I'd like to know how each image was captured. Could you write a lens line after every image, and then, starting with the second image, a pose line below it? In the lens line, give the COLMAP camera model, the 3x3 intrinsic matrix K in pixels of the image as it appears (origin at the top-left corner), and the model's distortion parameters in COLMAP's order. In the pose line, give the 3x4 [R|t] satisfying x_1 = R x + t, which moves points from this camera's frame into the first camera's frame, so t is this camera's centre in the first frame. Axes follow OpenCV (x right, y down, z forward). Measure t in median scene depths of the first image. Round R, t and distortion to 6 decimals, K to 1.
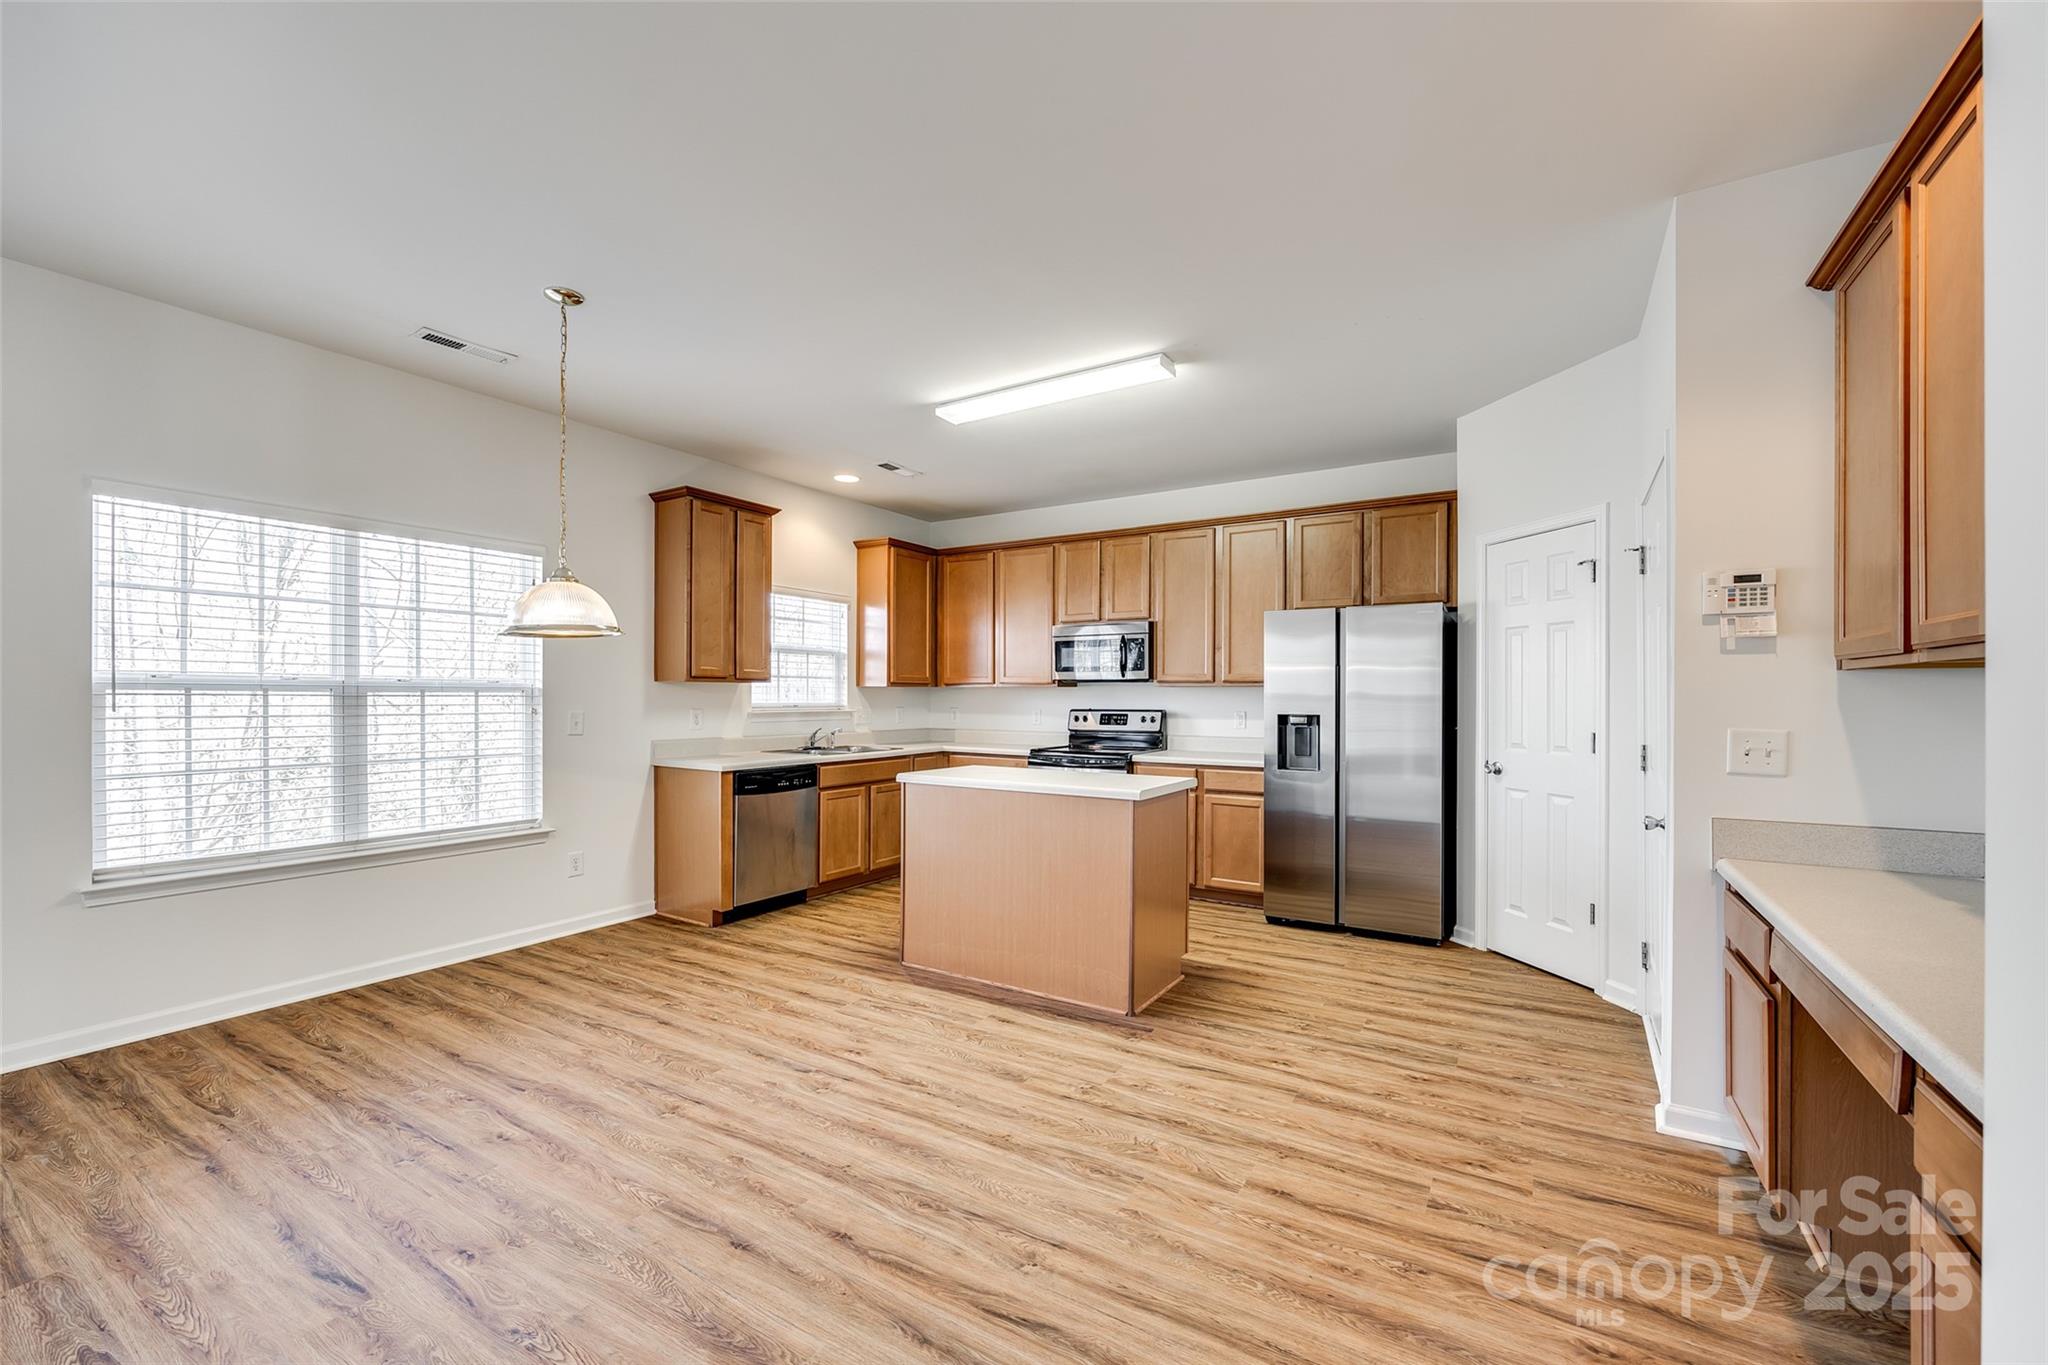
lens RADIAL K [[814.9, 0, 1025.4], [0, 814.9, 690.9], [0, 0, 1]] dist [-0.000190, -0.000144]
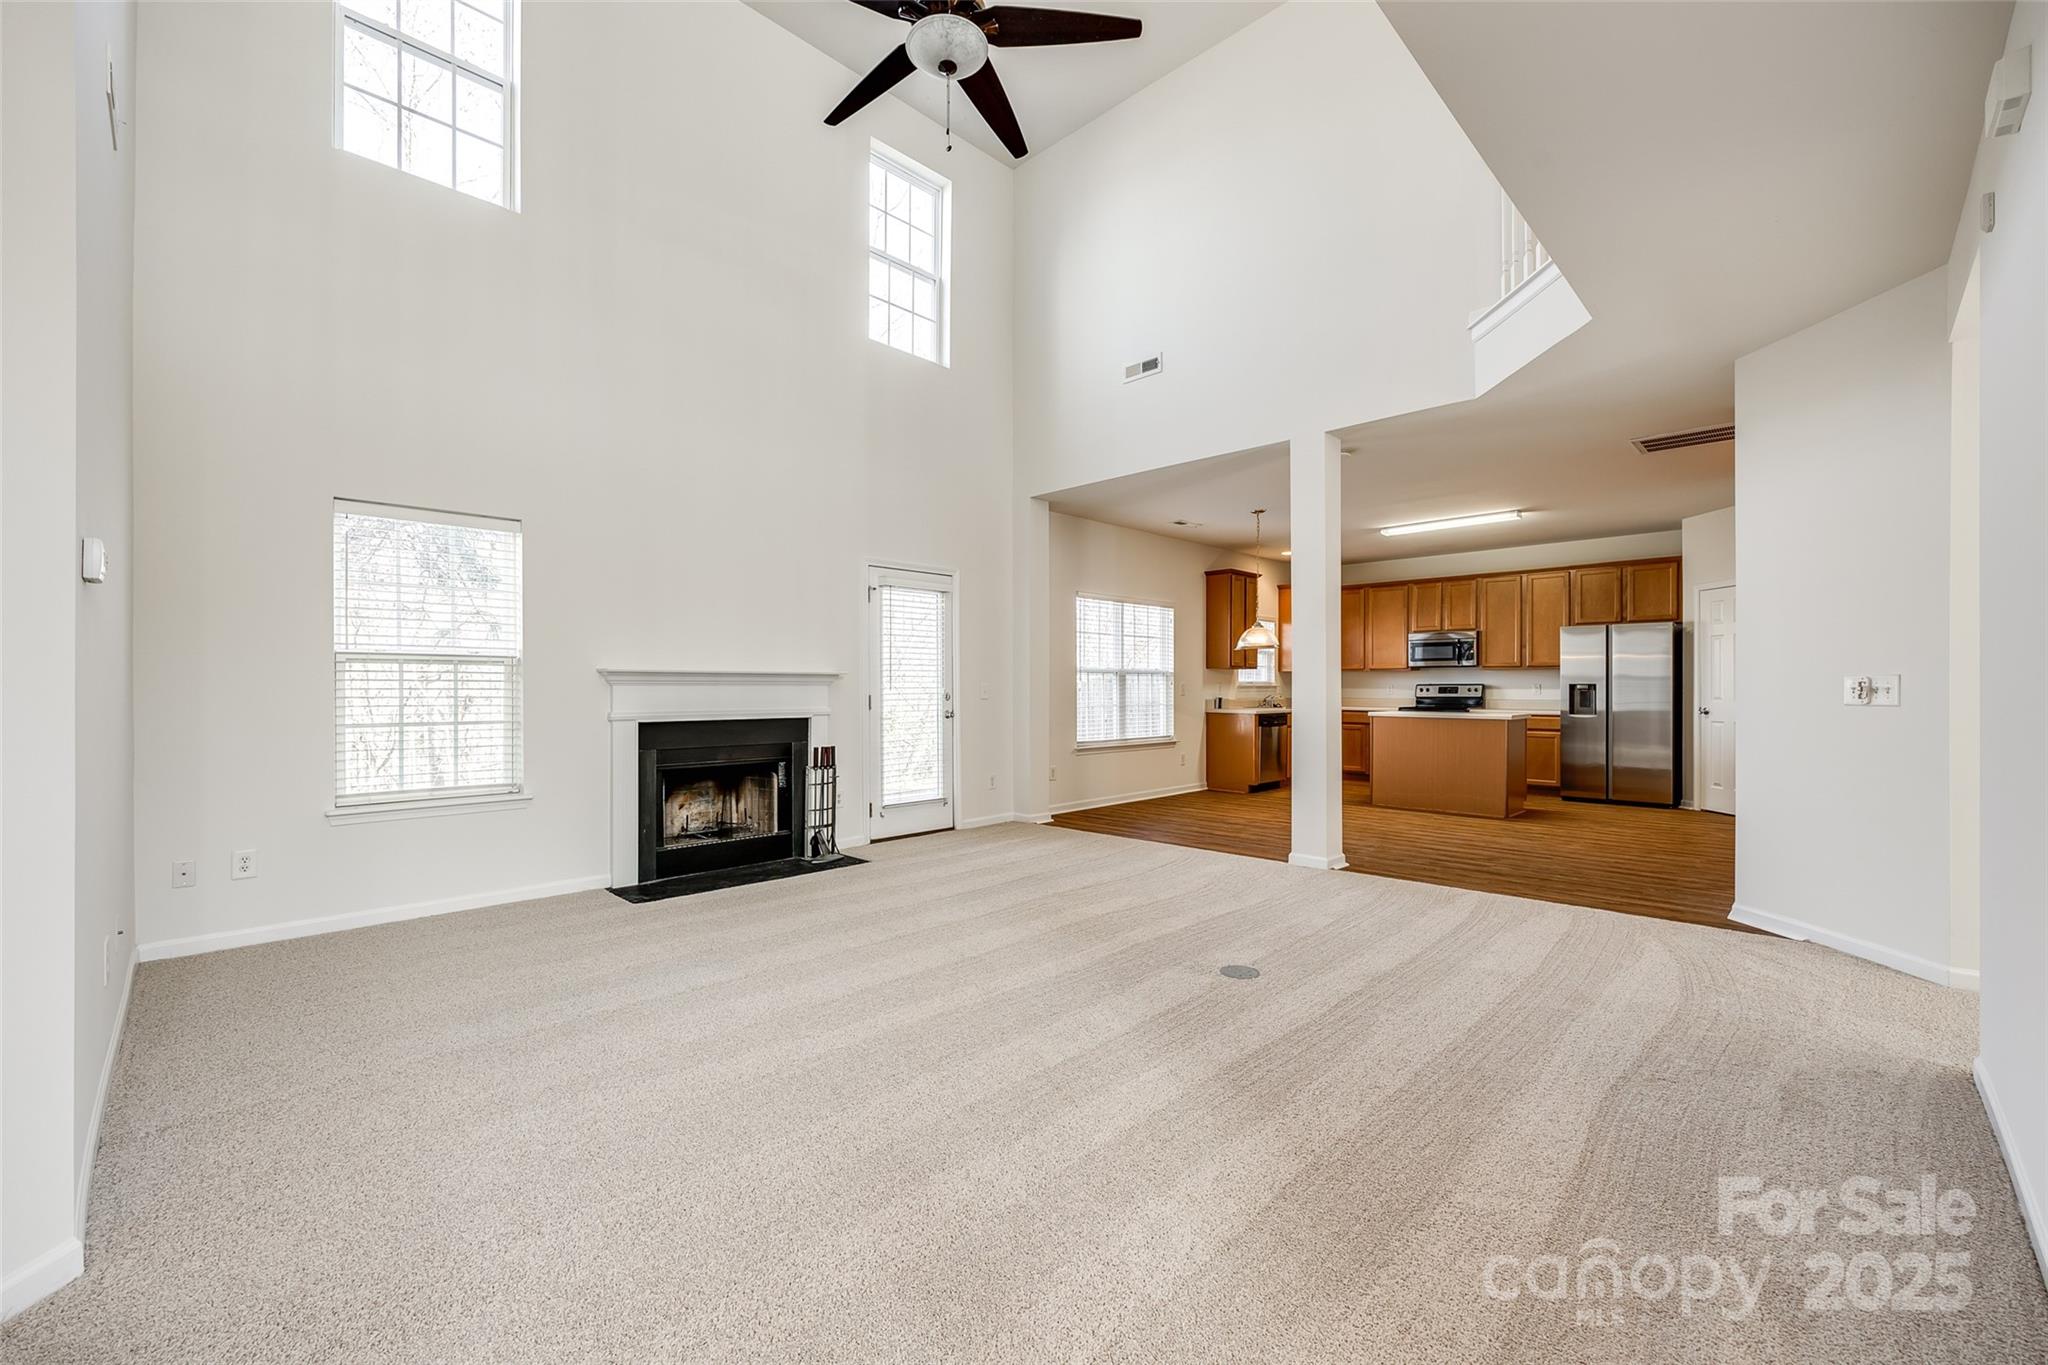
lens RADIAL K [[816.4, 0, 1040.4], [0, 816.4, 684.8], [0, 0, 1]] dist [0.008603, 0.000005]
pose [[0.978136, -0.004672, -0.207913, -0.438445], [0.005410, 0.999981, 0.002984, 0.017709], [0.207895, -0.004043, 0.978143, -0.972626]]
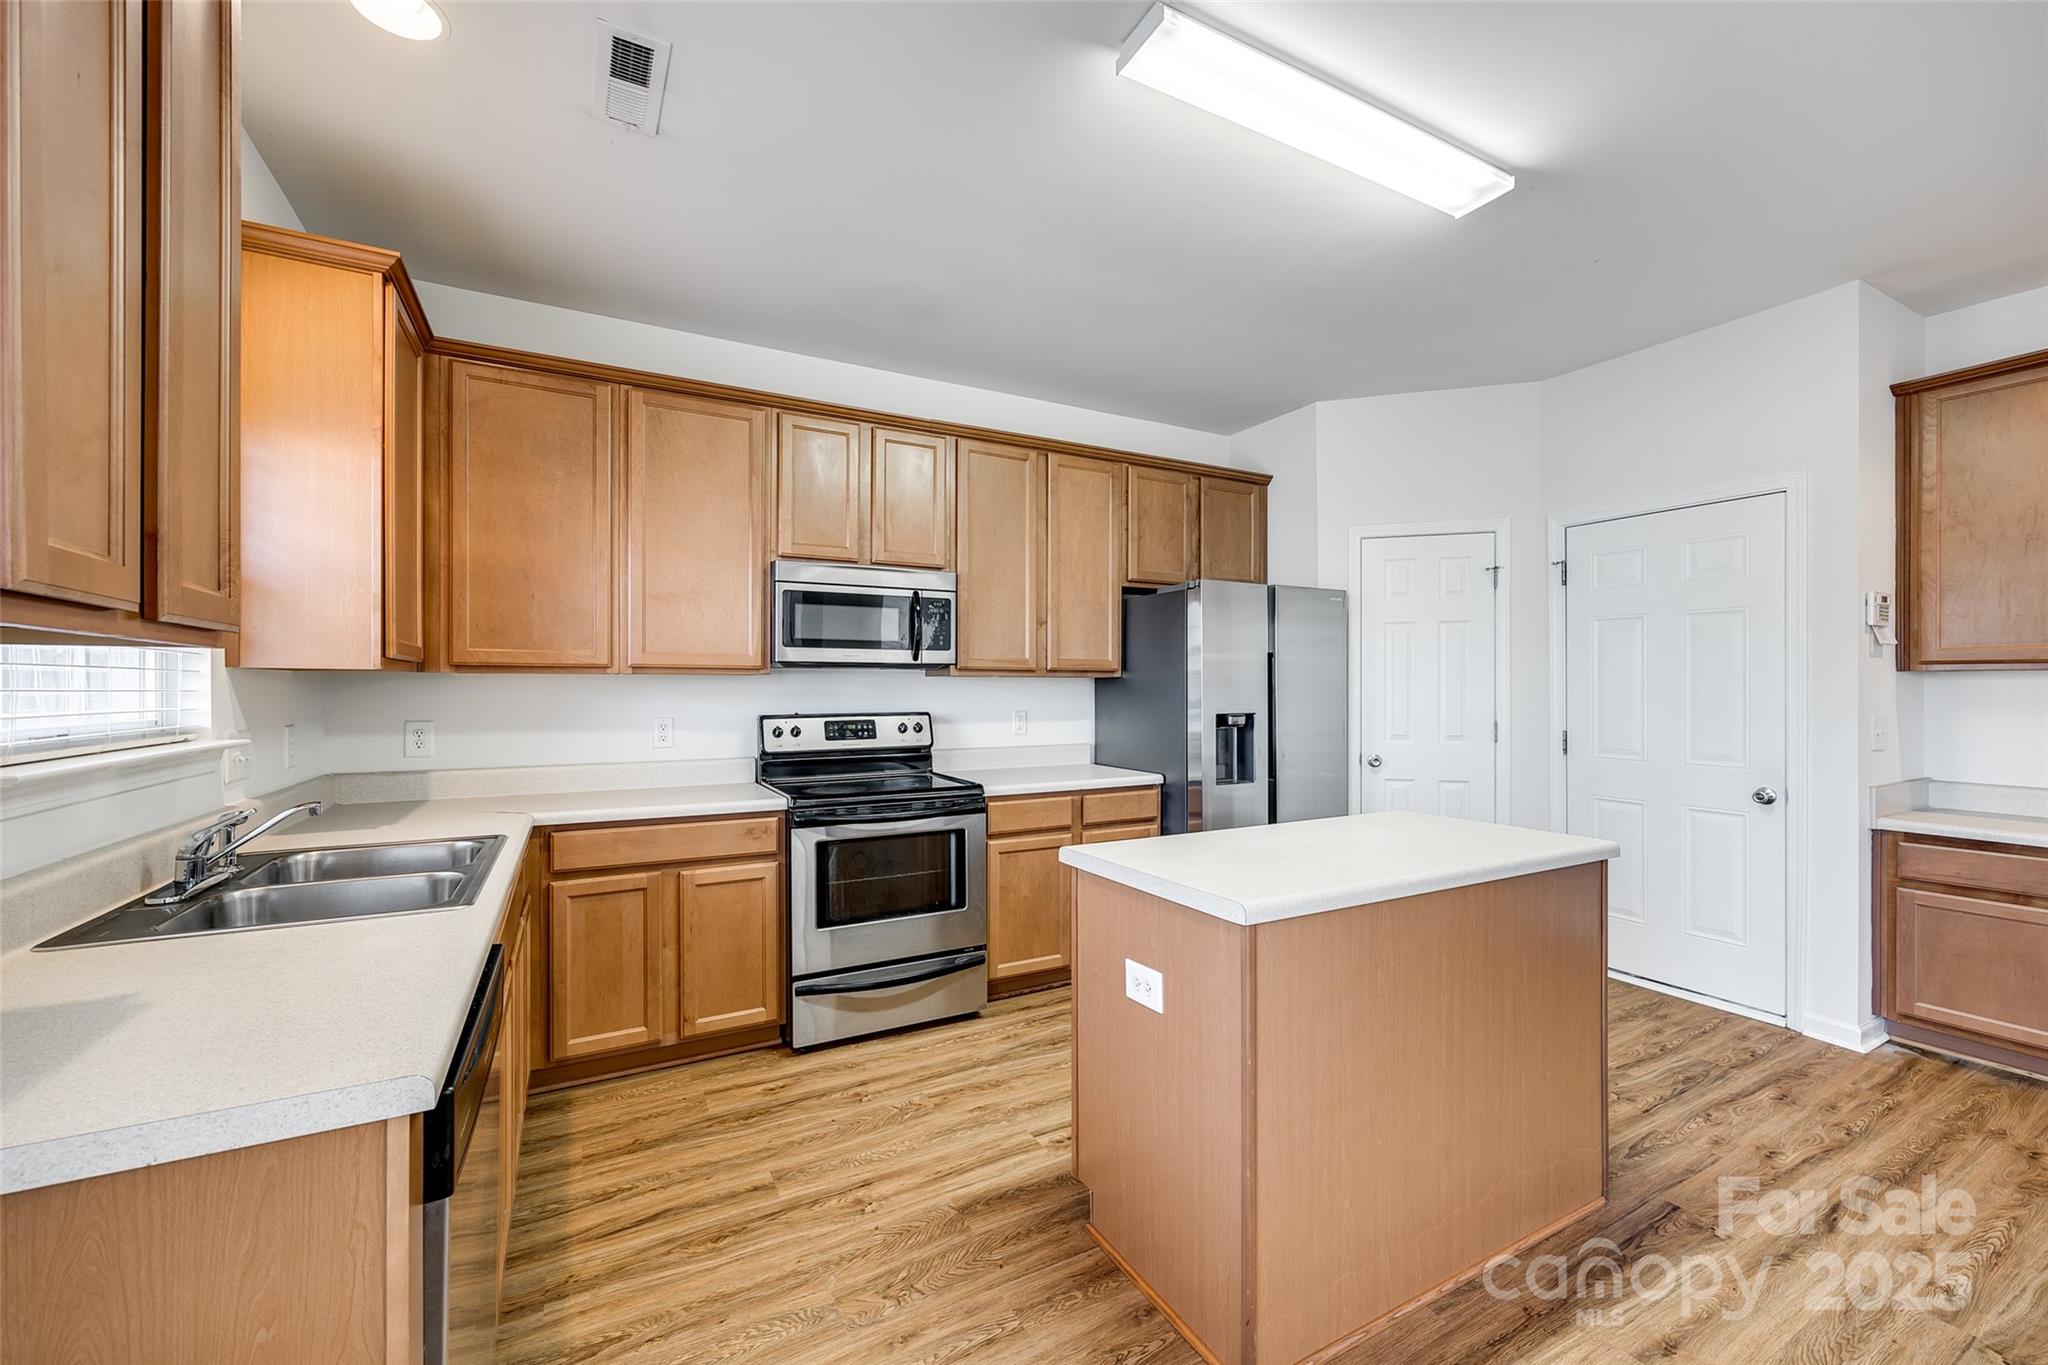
lens RADIAL K [[831.7, 0, 1020.9], [0, 831.7, 683.5], [0, 0, 1]] dist [-0.001579, -0.000282]
pose [[0.489762, -0.002071, 0.871854, -0.448341], [-0.003932, 0.999982, 0.004584, -0.002938], [-0.871847, -0.005673, 0.489745, 0.740303]]
